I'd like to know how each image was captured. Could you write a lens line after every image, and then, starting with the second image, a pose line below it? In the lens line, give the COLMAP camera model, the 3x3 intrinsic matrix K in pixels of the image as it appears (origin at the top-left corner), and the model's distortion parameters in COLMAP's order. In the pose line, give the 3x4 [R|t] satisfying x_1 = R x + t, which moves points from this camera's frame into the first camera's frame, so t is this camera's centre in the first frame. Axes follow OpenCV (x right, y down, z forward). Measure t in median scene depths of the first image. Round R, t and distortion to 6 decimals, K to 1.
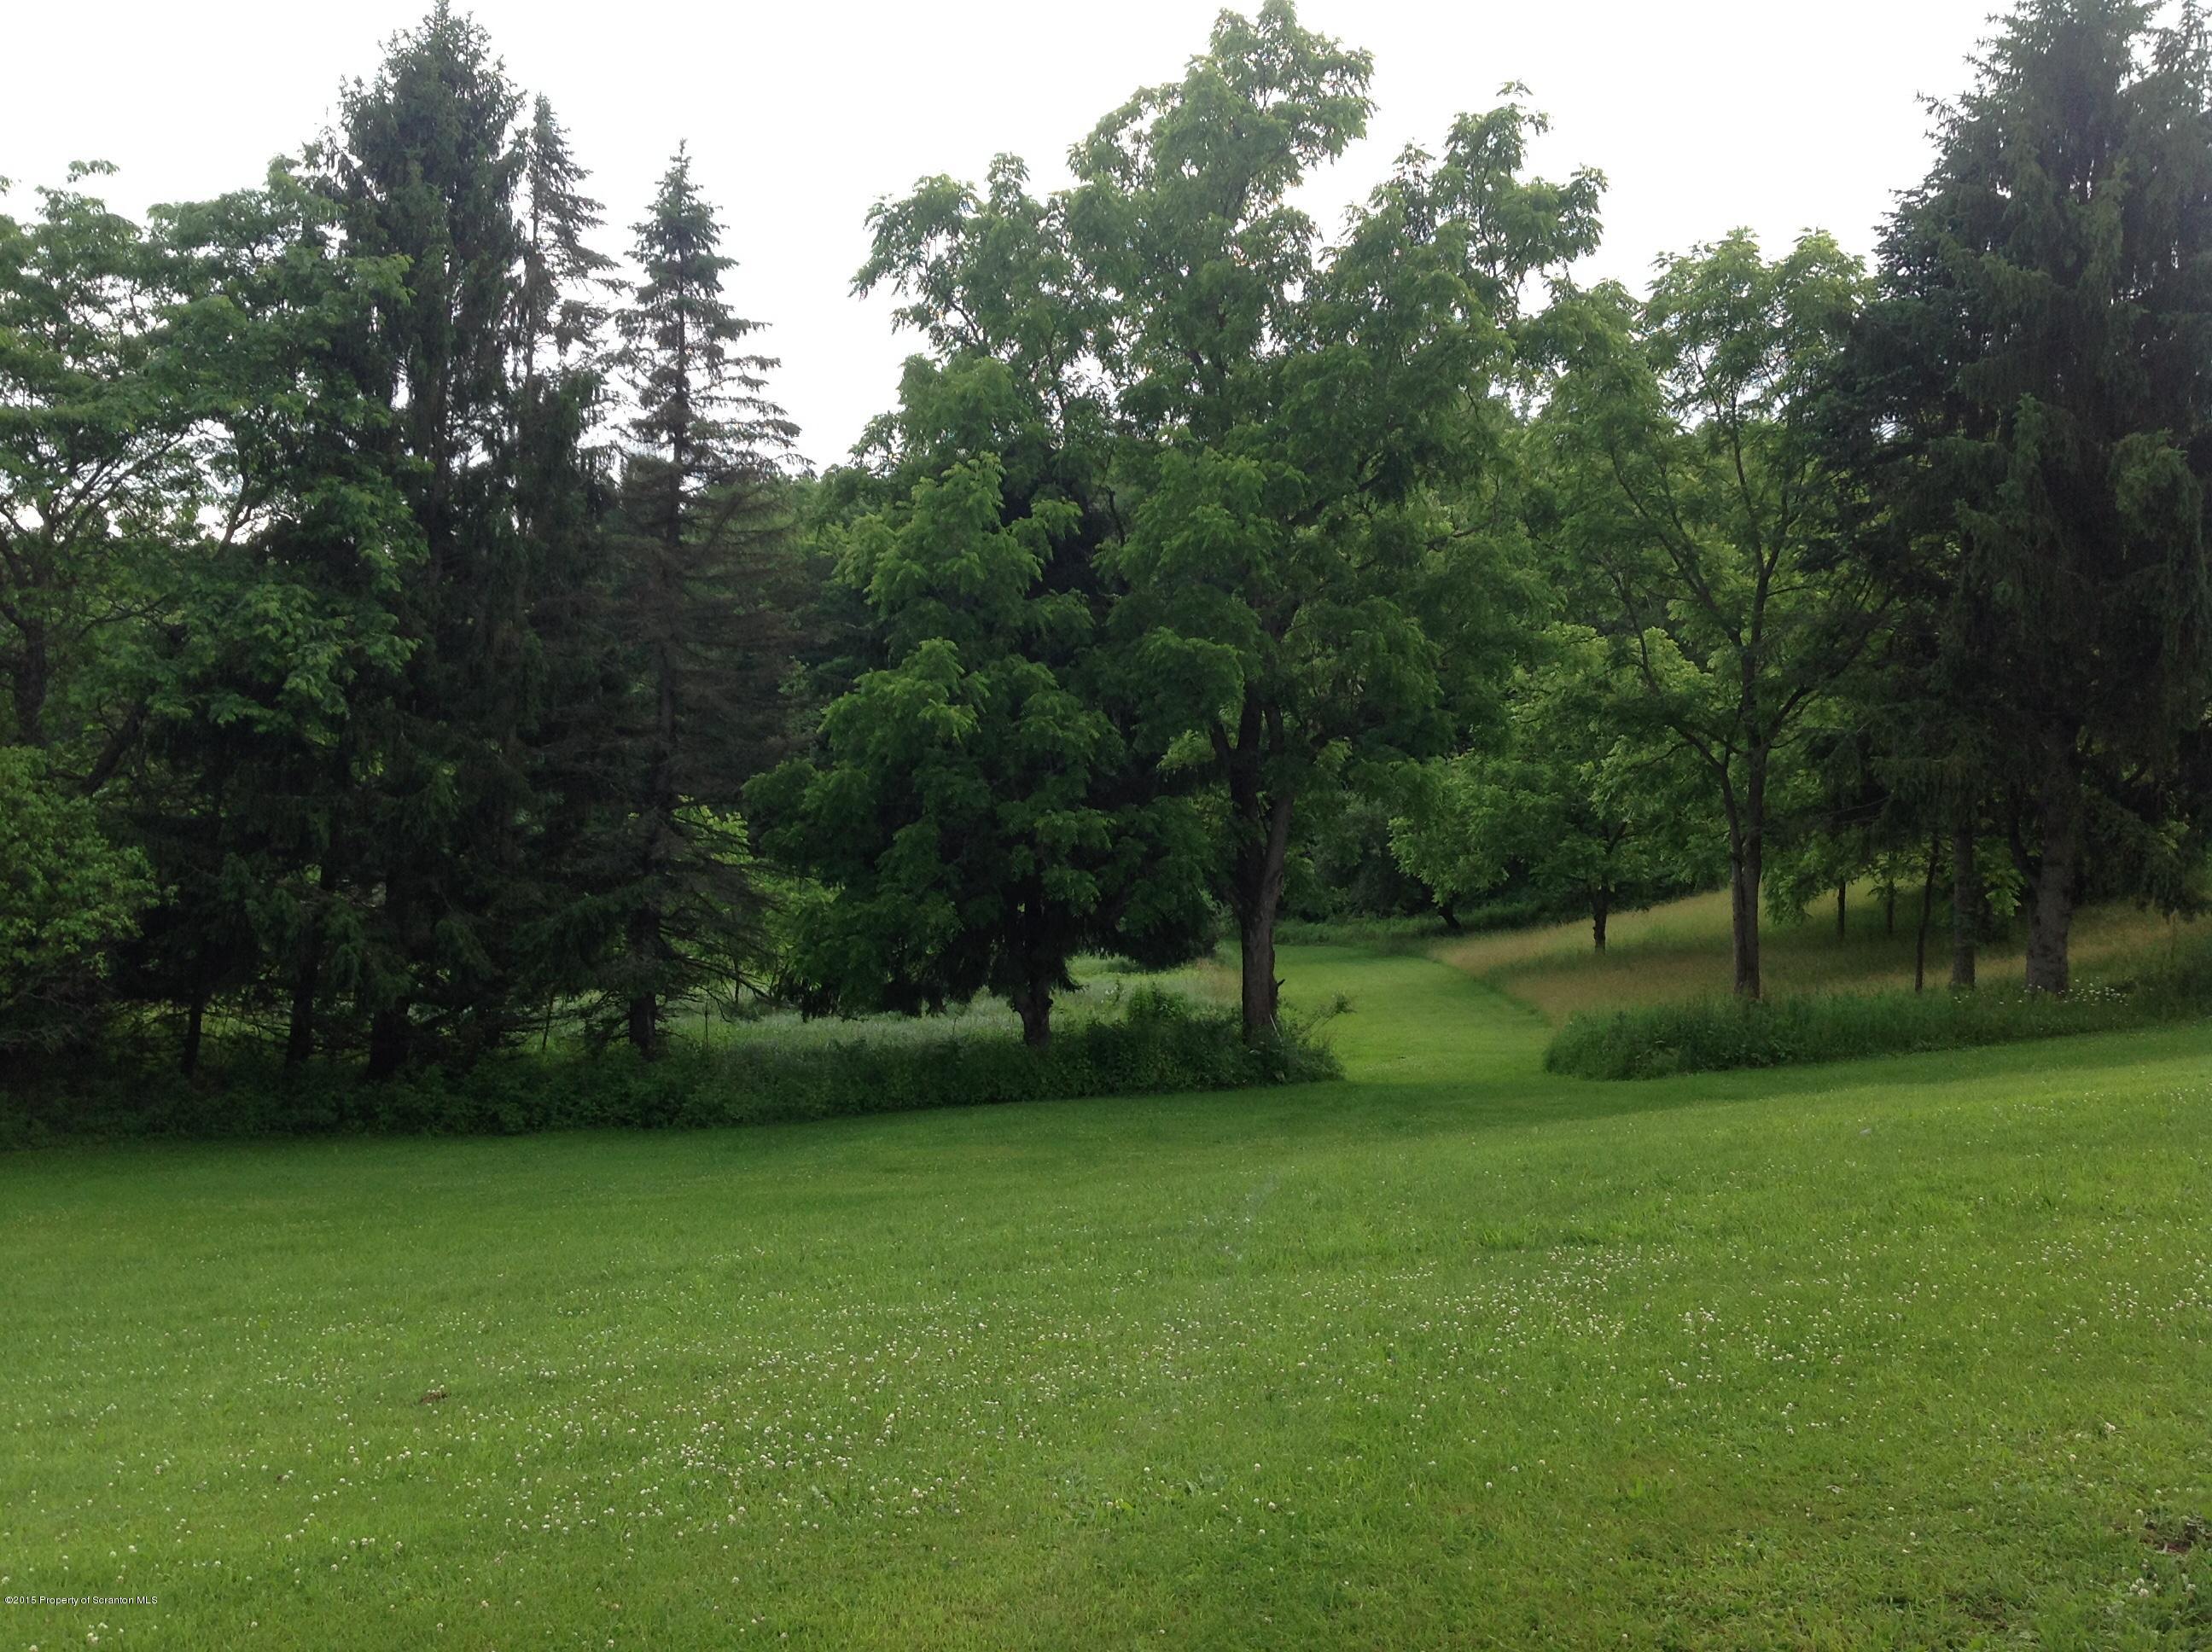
lens RADIAL K [[2045.8, 0, 1116.2], [0, 2045.8, 861.2], [0, 0, 1]] dist [0.148790, -0.312959]
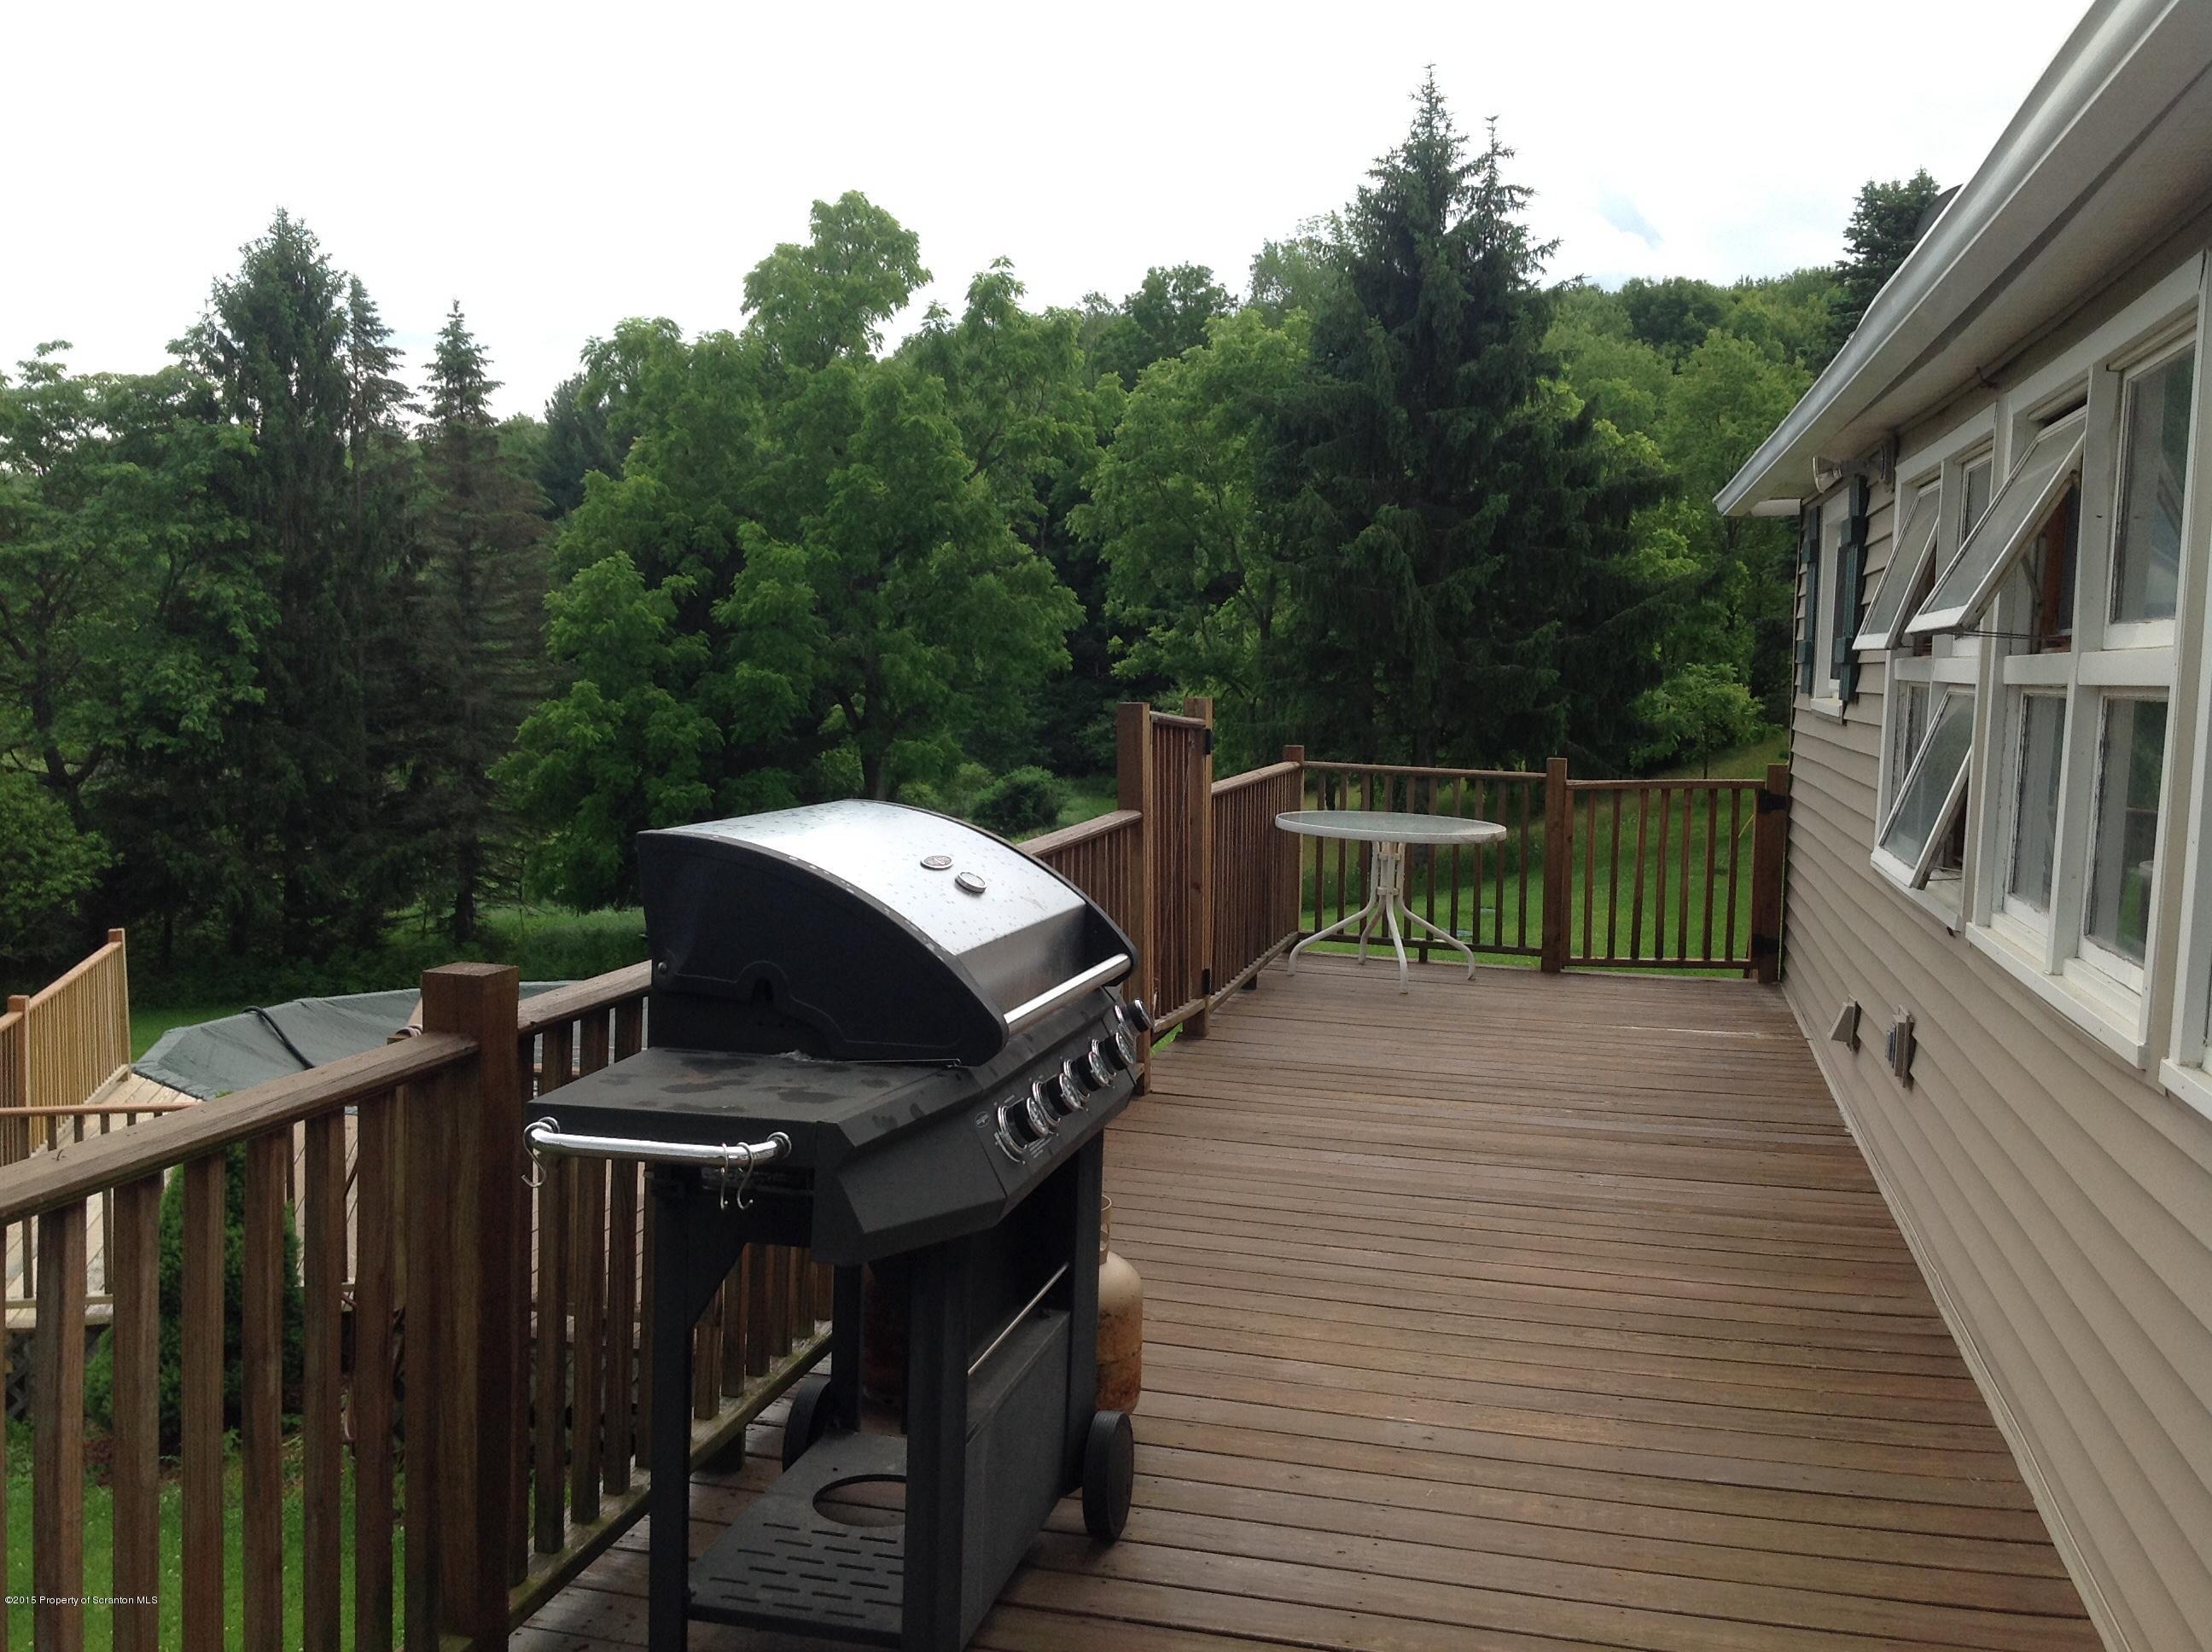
lens RADIAL K [[2045.8, 0, 1116.2], [0, 2045.8, 861.2], [0, 0, 1]] dist [0.148790, -0.312959]
pose [[0.997964, -0.031942, -0.055202, 0.367521], [0.036628, 0.995614, 0.086083, -0.085139], [0.052210, -0.087930, 0.994757, -0.508320]]
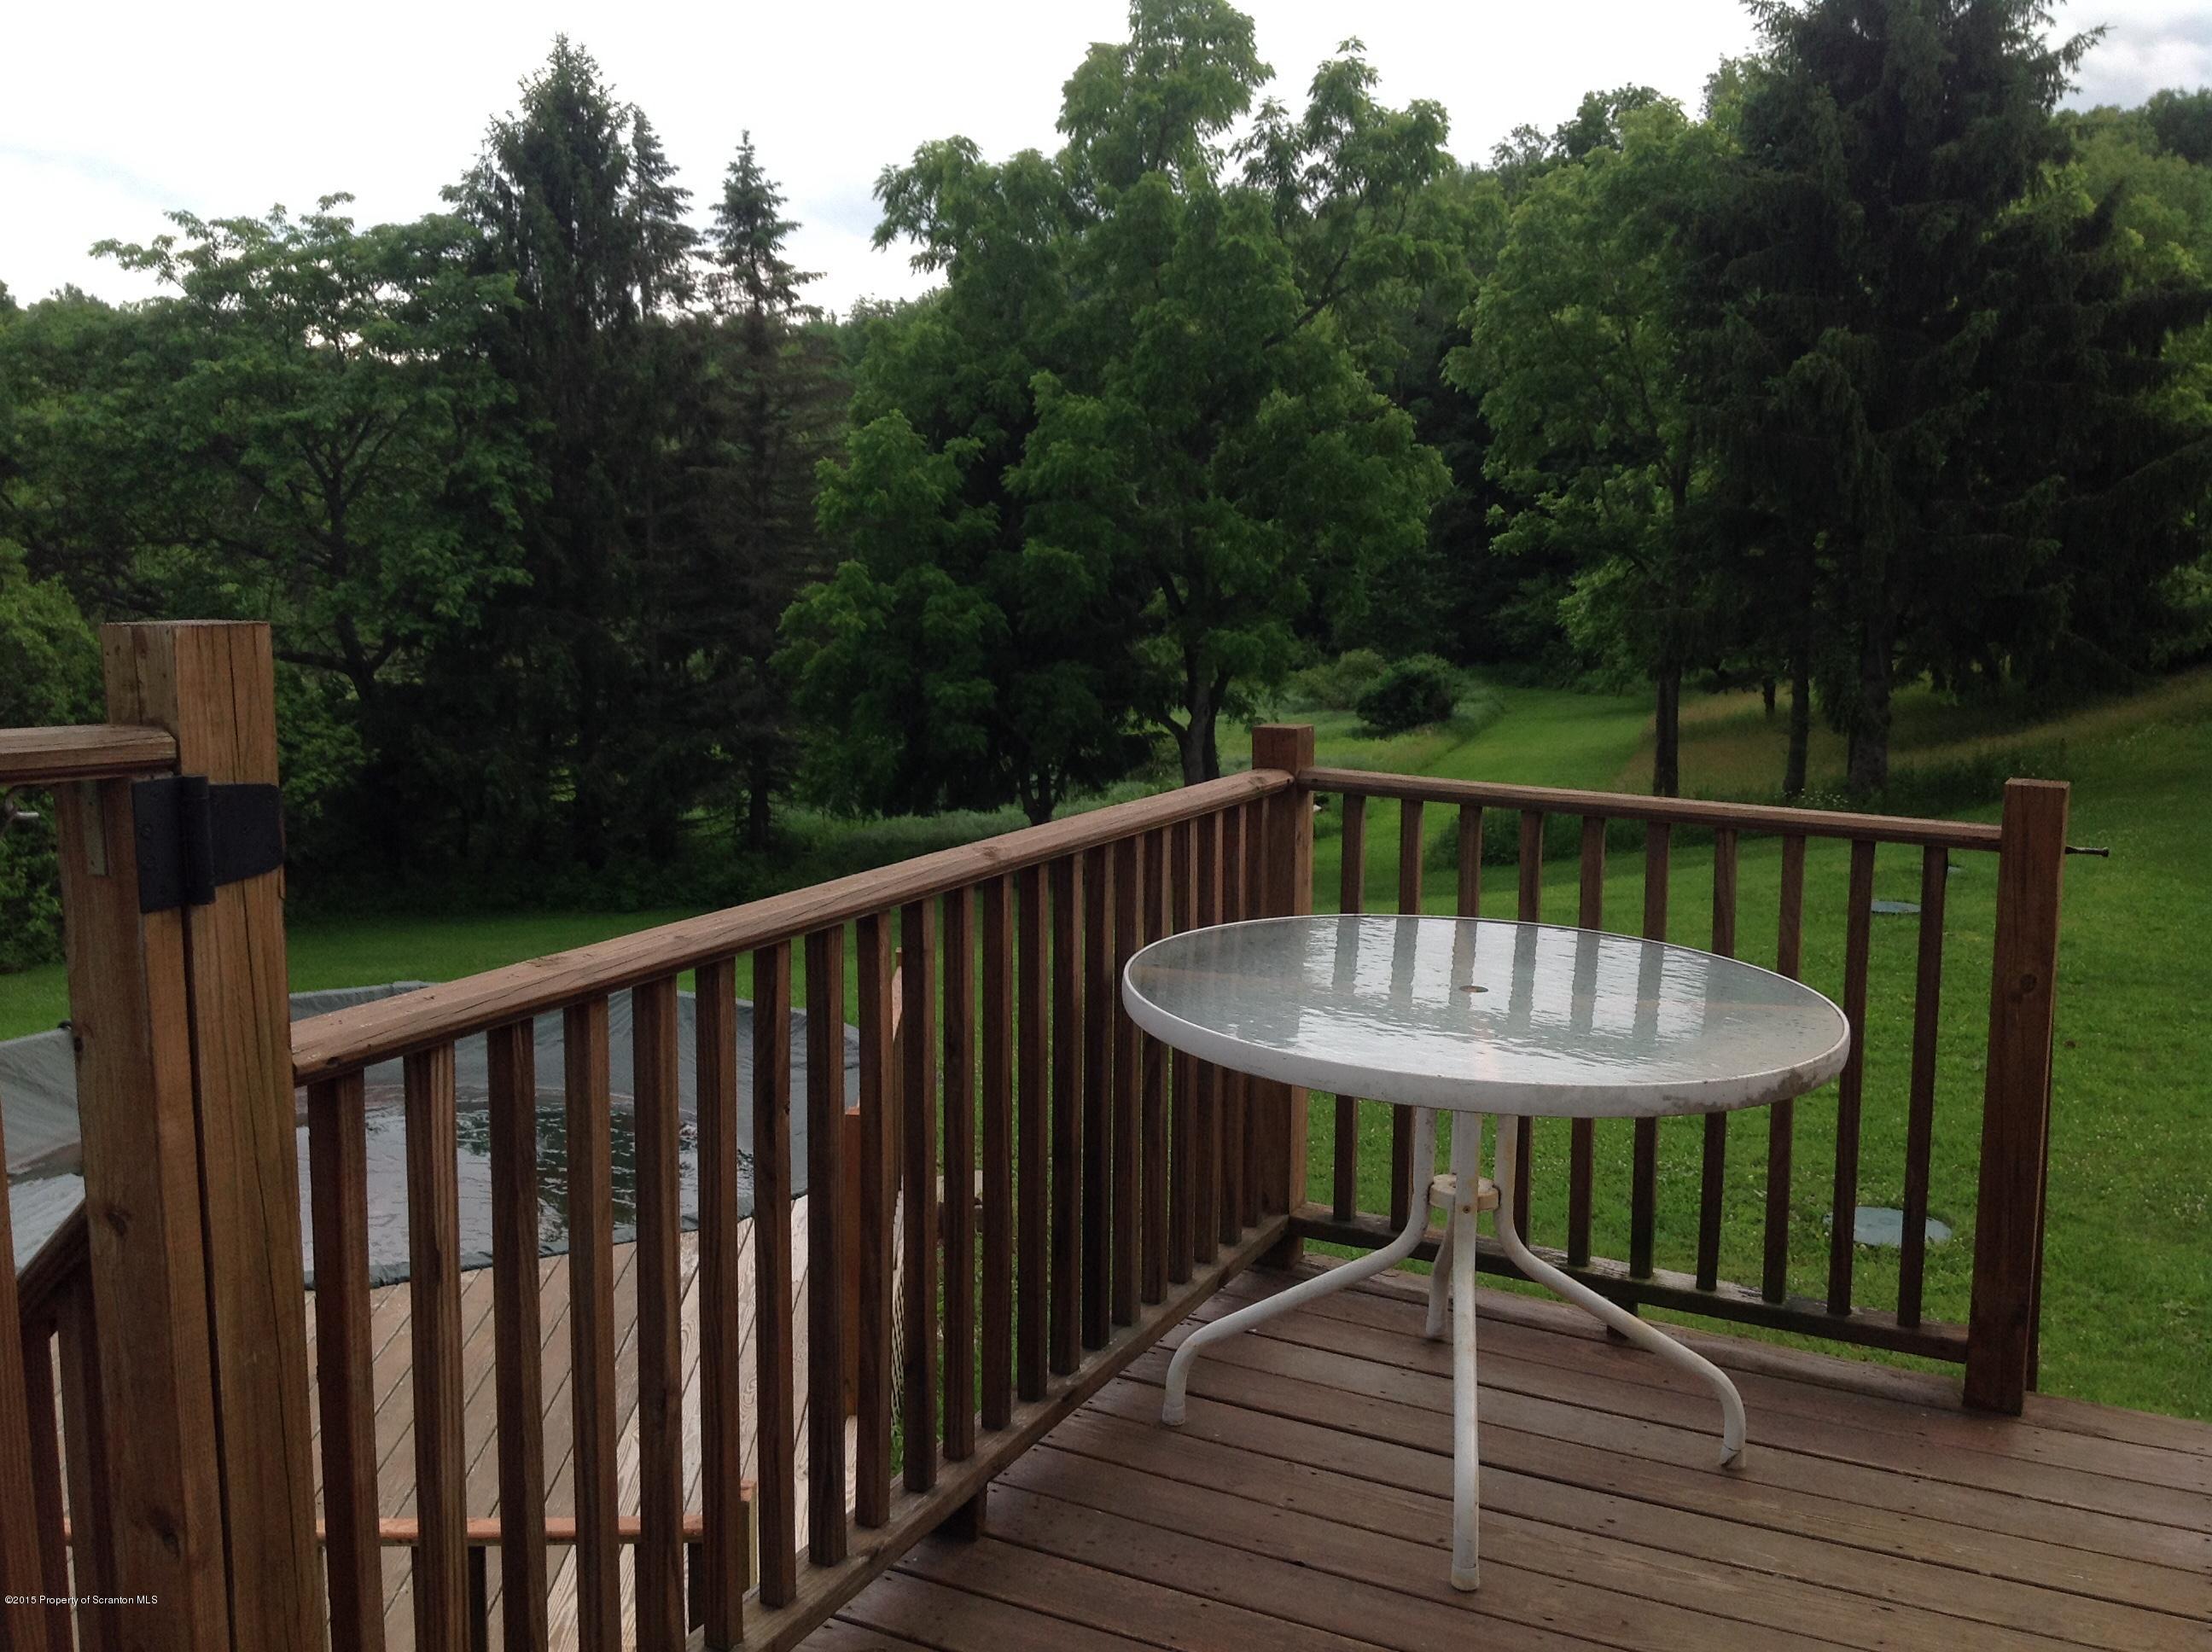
lens RADIAL K [[2045.8, 0, 1116.2], [0, 2045.8, 861.2], [0, 0, 1]] dist [0.148790, -0.312959]
pose [[0.964812, -0.001165, -0.262937, 0.408157], [0.038064, 0.990075, 0.135285, -0.082142], [0.260169, -0.140533, 0.955281, -0.259813]]
